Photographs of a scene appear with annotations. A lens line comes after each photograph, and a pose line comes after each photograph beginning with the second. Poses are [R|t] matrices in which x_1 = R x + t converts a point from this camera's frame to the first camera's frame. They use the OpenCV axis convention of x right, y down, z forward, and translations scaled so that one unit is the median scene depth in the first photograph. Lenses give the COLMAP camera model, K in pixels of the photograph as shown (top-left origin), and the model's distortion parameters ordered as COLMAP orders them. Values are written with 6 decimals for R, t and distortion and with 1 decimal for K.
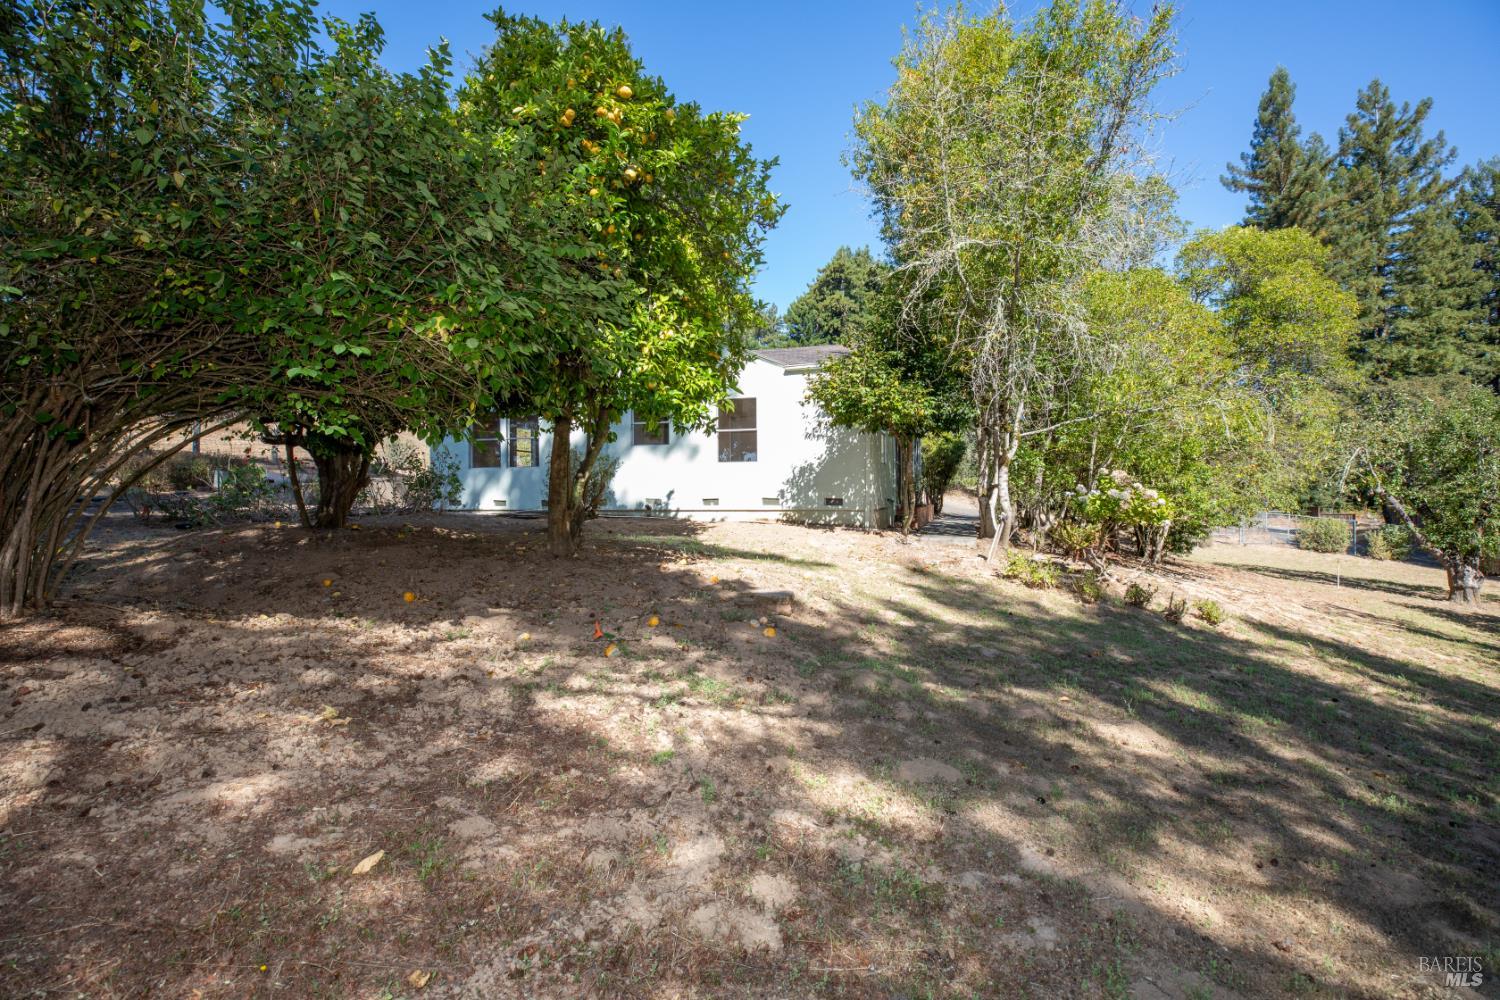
lens RADIAL K [[686.4, 0, 751.8], [0, 686.4, 497.1], [0, 0, 1]] dist [-0.044690, 0.013911]
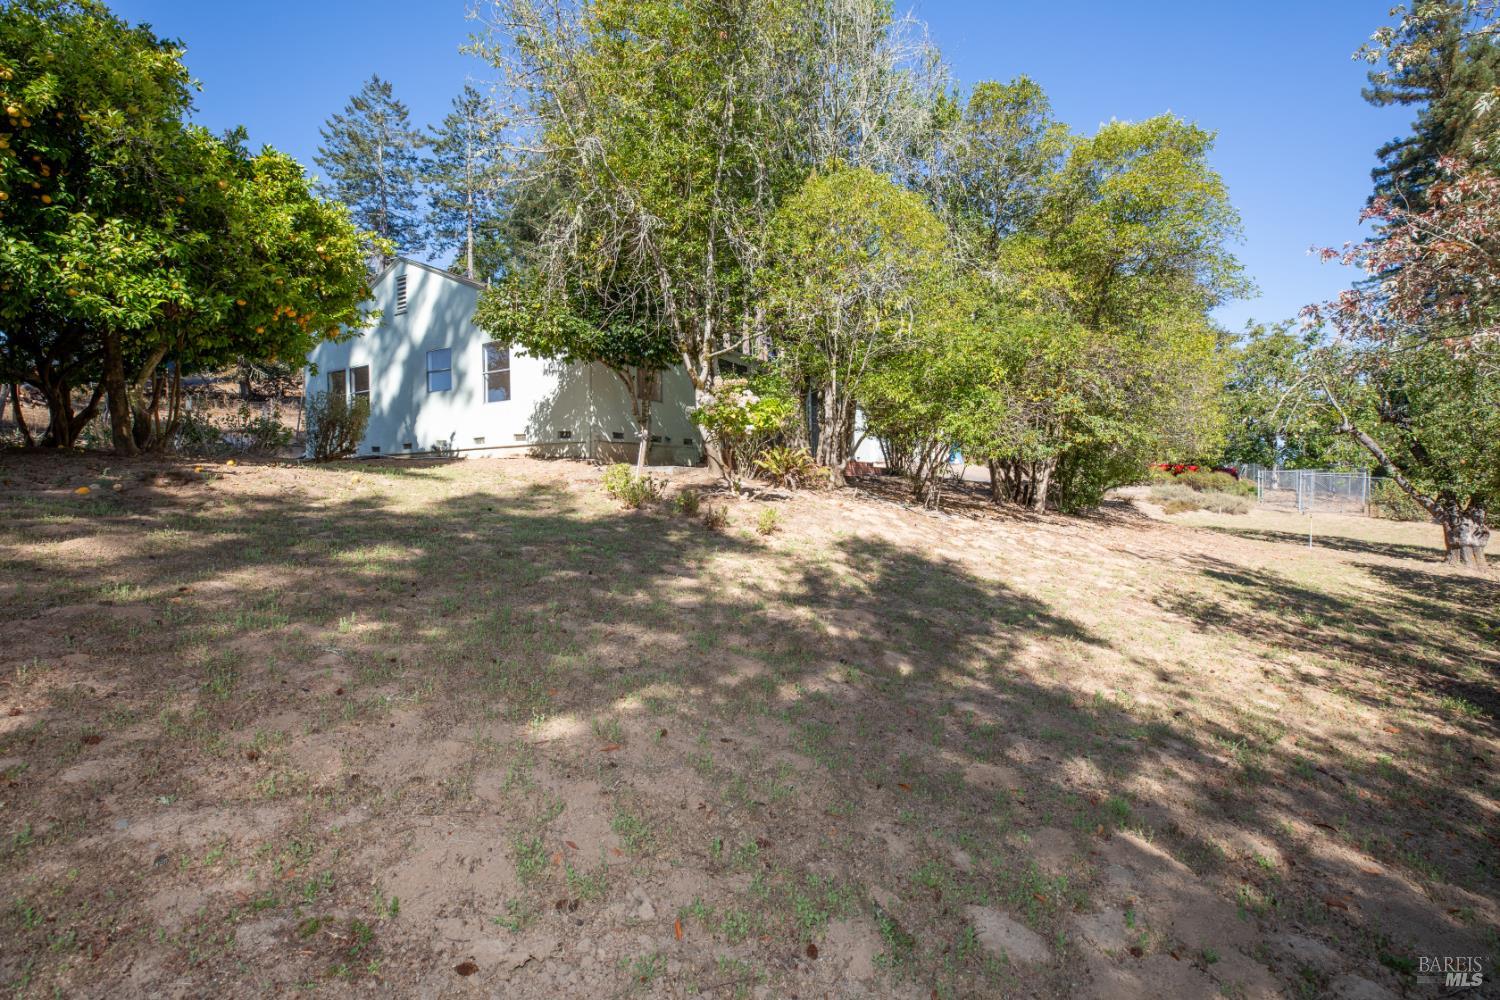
lens RADIAL K [[686.4, 0, 751.8], [0, 686.4, 497.1], [0, 0, 1]] dist [-0.044690, 0.013911]
pose [[0.977231, -0.006360, -0.212081, 0.551443], [0.008932, 0.999898, 0.011171, 0.082532], [0.211988, -0.012811, 0.977188, 0.056789]]
